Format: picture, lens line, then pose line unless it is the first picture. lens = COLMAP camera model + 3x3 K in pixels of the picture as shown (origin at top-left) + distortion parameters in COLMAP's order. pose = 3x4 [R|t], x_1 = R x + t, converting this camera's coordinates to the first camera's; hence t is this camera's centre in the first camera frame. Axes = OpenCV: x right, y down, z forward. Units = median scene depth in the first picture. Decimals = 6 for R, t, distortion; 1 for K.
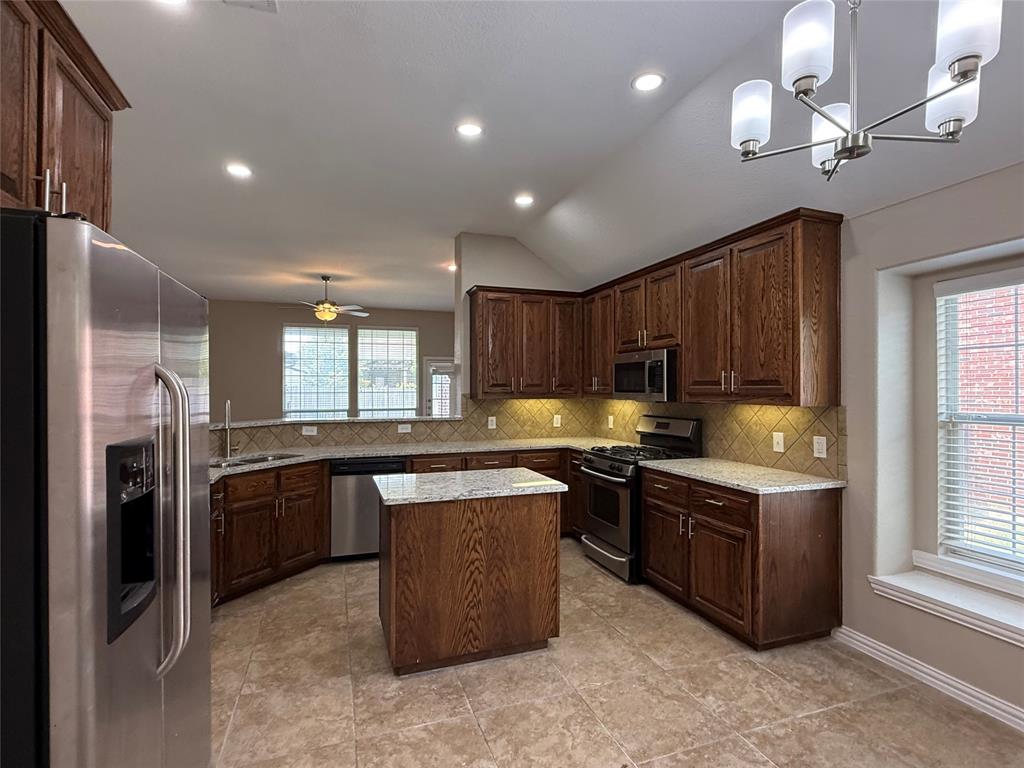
lens RADIAL K [[505.8, 0, 510.5], [0, 505.8, 387.1], [0, 0, 1]] dist [0.000413, -0.000055]
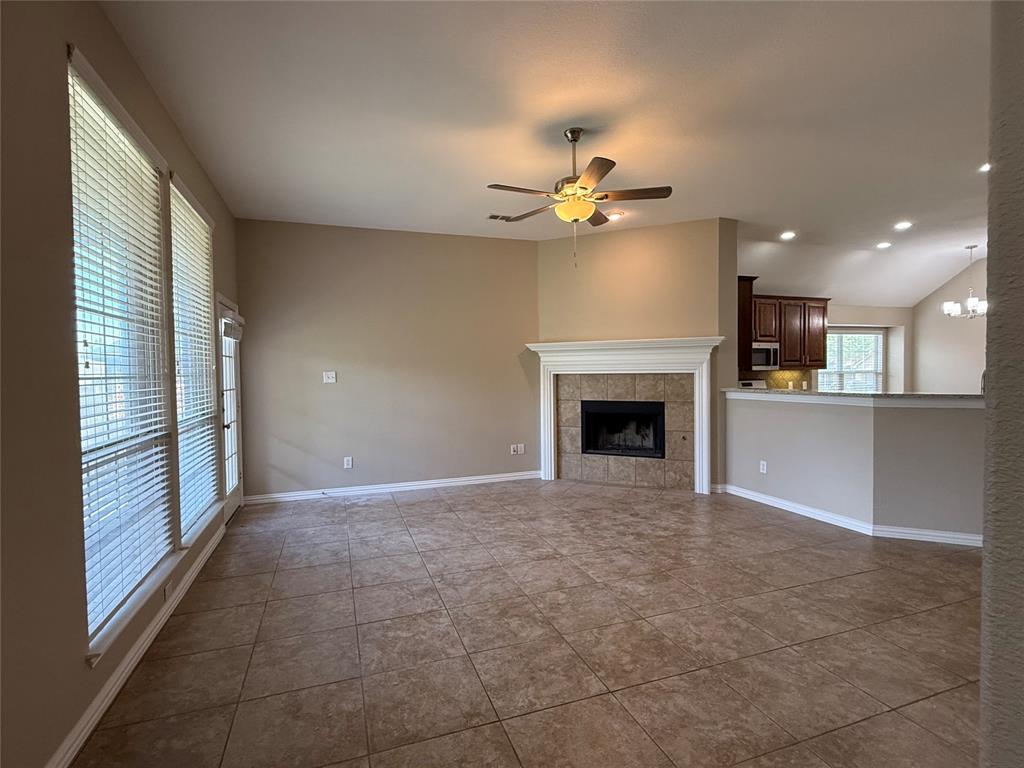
lens RADIAL K [[506.0, 0, 513.2], [0, 506.0, 386.0], [0, 0, 1]] dist [-0.000030, 0.000075]
pose [[-0.001007, -0.027575, 0.999619, -1.522581], [0.009571, 0.999574, 0.027583, 0.024792], [-0.999954, 0.009595, -0.000743, 1.882482]]
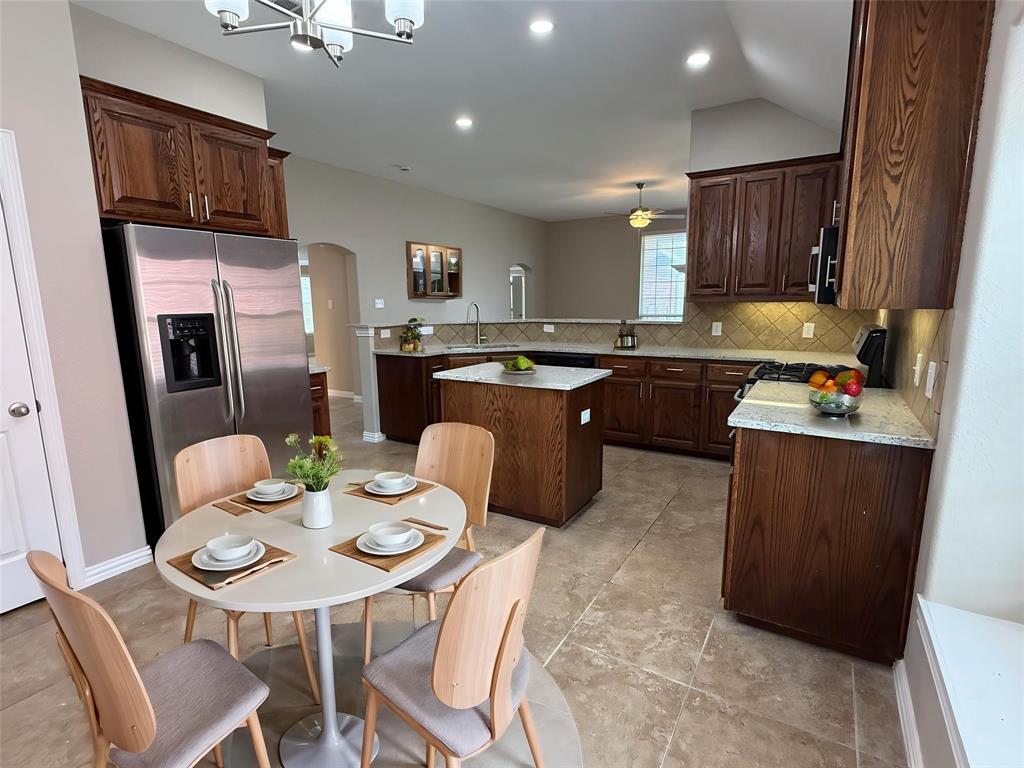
lens RADIAL K [[505.8, 0, 513.4], [0, 505.8, 386.0], [0, 0, 1]] dist [-0.000104, 0.000049]
pose [[0.630321, 0.125946, -0.766051, 0.559980], [0.013010, 0.984901, 0.172631, 0.013096], [0.776226, -0.118779, 0.619165, 0.191444]]
